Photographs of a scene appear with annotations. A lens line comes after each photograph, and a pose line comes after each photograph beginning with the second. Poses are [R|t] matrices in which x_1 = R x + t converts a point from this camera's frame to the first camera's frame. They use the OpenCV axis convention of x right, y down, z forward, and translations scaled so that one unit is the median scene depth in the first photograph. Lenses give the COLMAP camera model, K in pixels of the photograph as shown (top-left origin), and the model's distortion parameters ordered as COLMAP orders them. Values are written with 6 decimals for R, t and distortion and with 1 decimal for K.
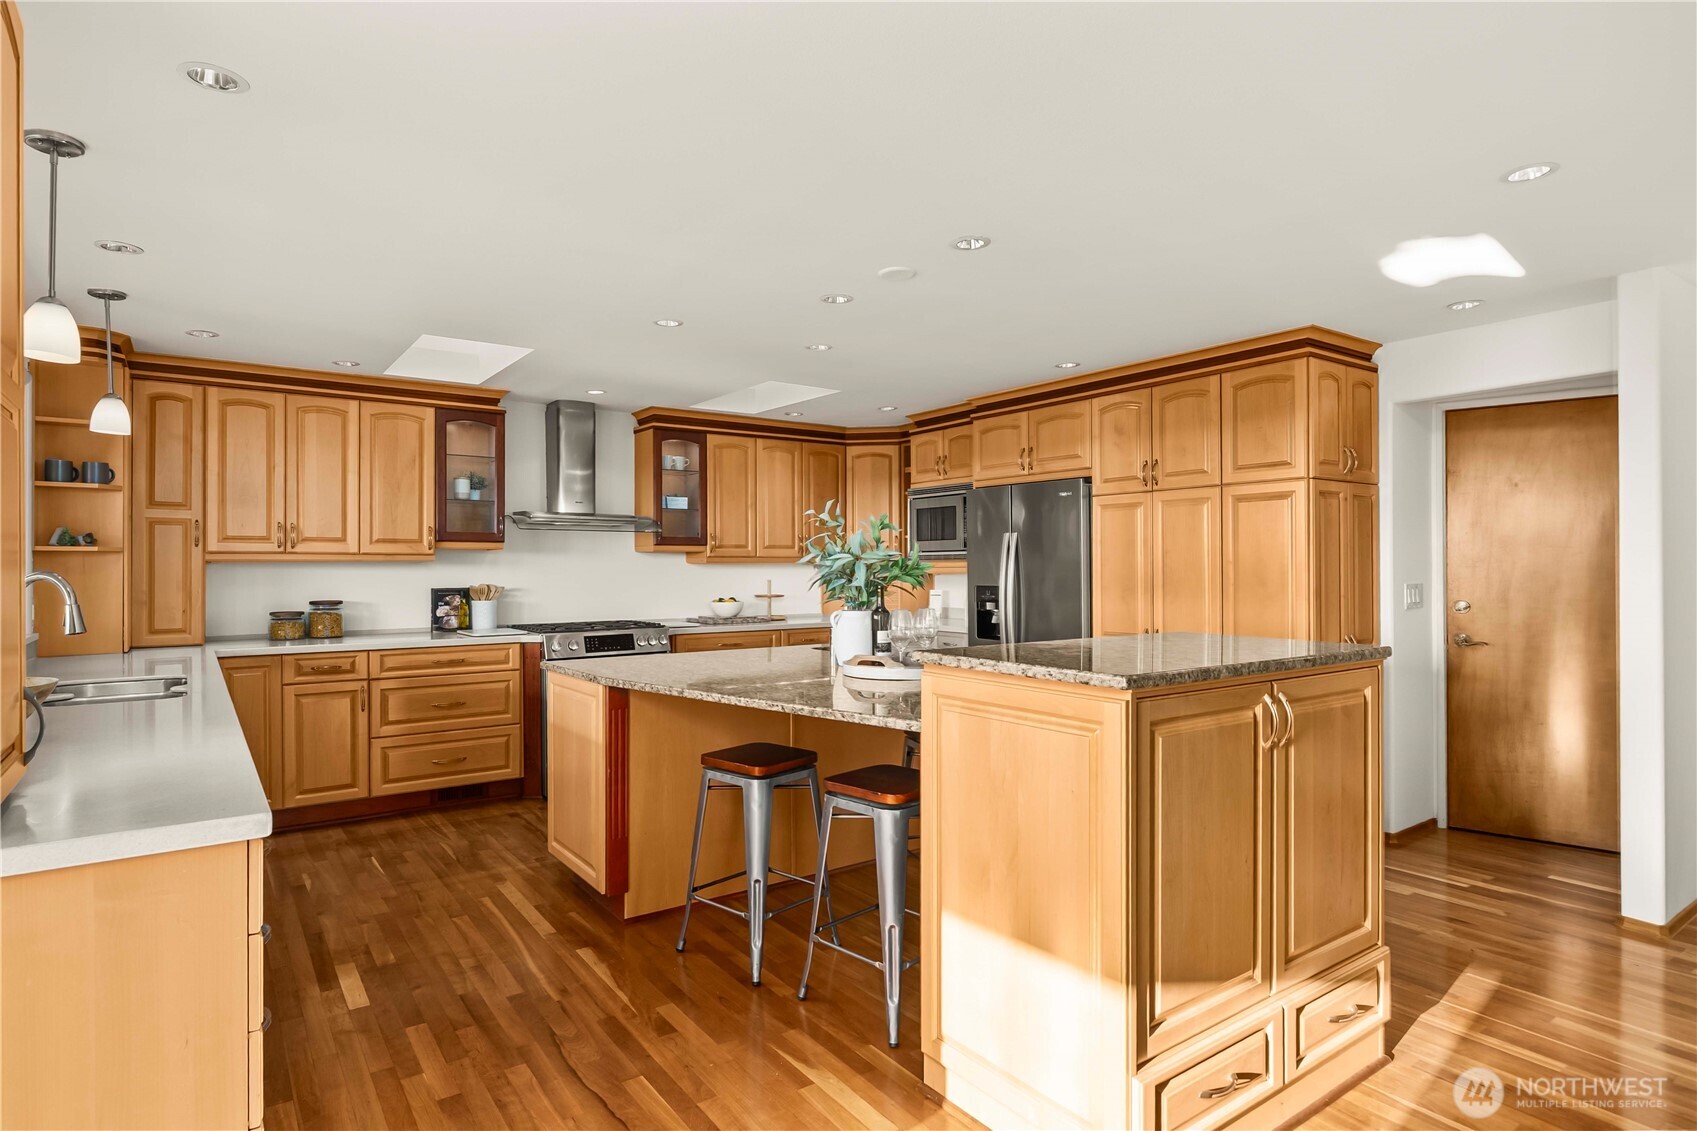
lens RADIAL K [[908.5, 0, 847.5], [0, 908.5, 562.4], [0, 0, 1]] dist [-0.000572, 0.001785]
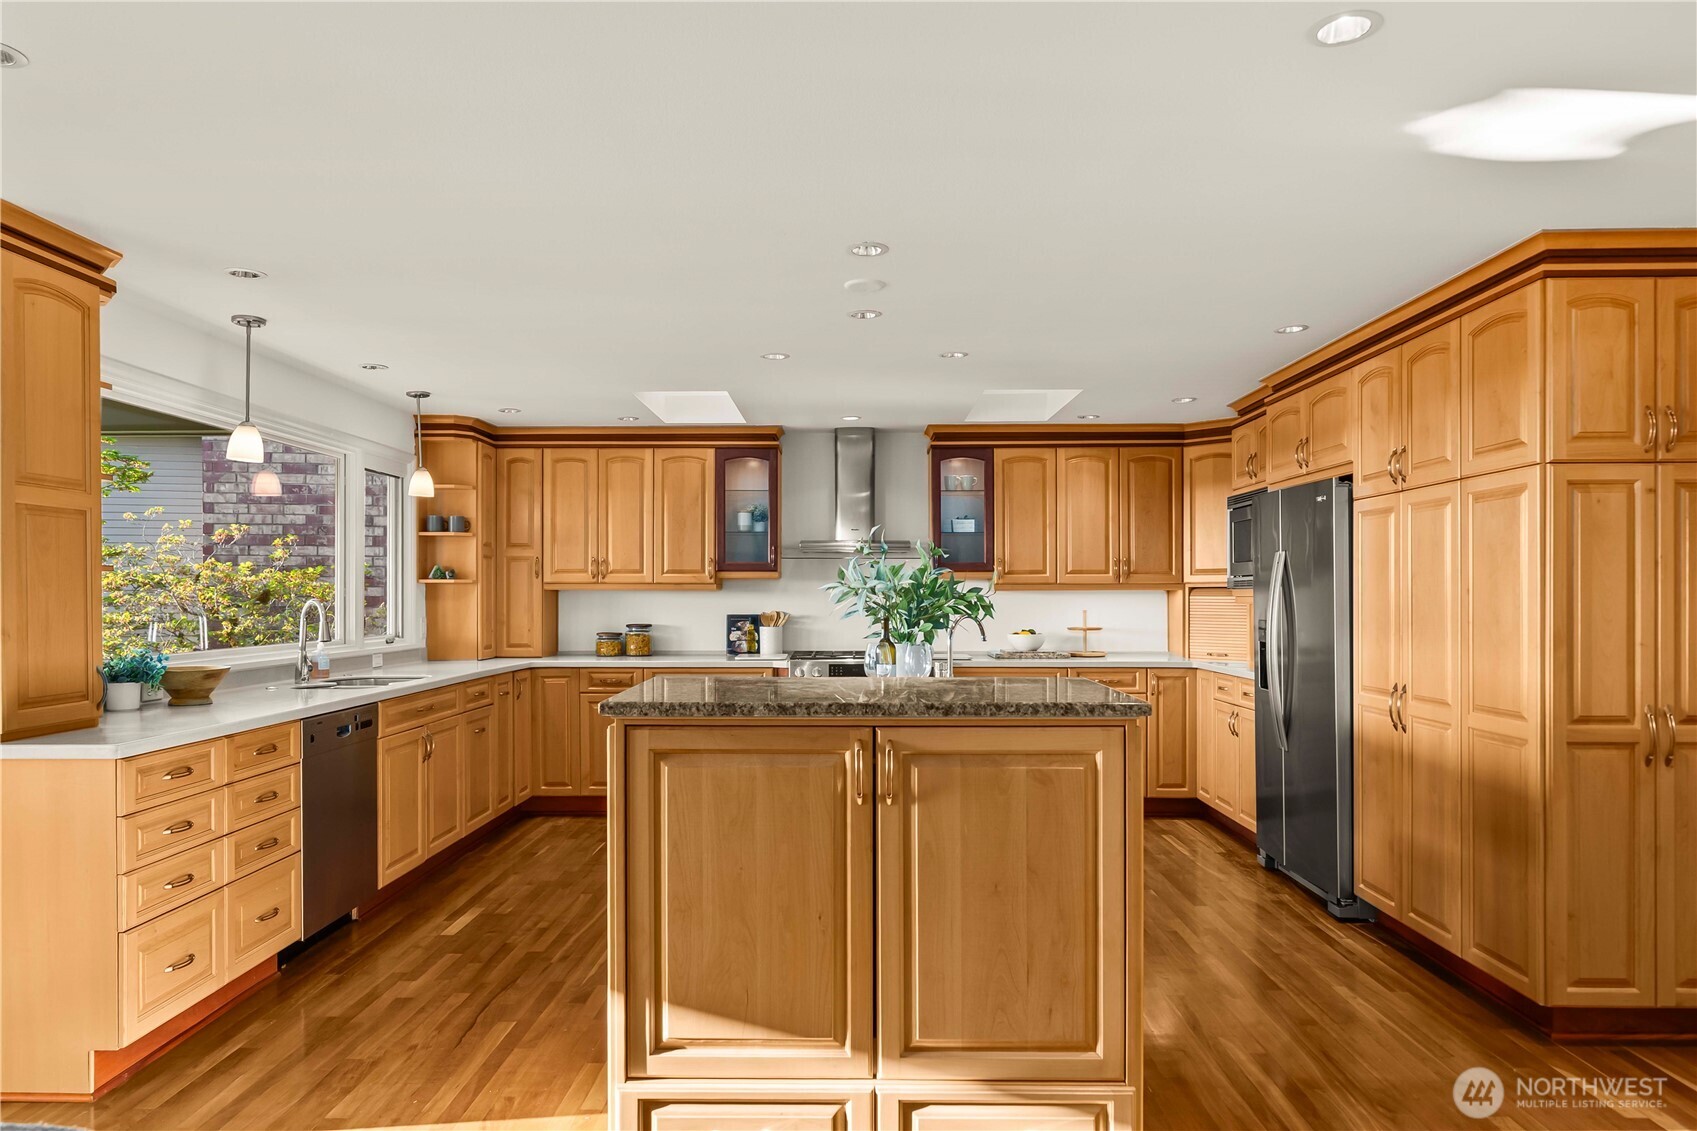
lens RADIAL K [[1078.1, 0, 845.7], [0, 1078.1, 595.5], [0, 0, 1]] dist [0.004138, 0.001741]
pose [[0.804721, 0.002504, -0.593647, 0.450175], [0.001925, 0.999975, 0.006827, -0.002610], [0.593650, -0.006636, 0.804696, 0.054420]]
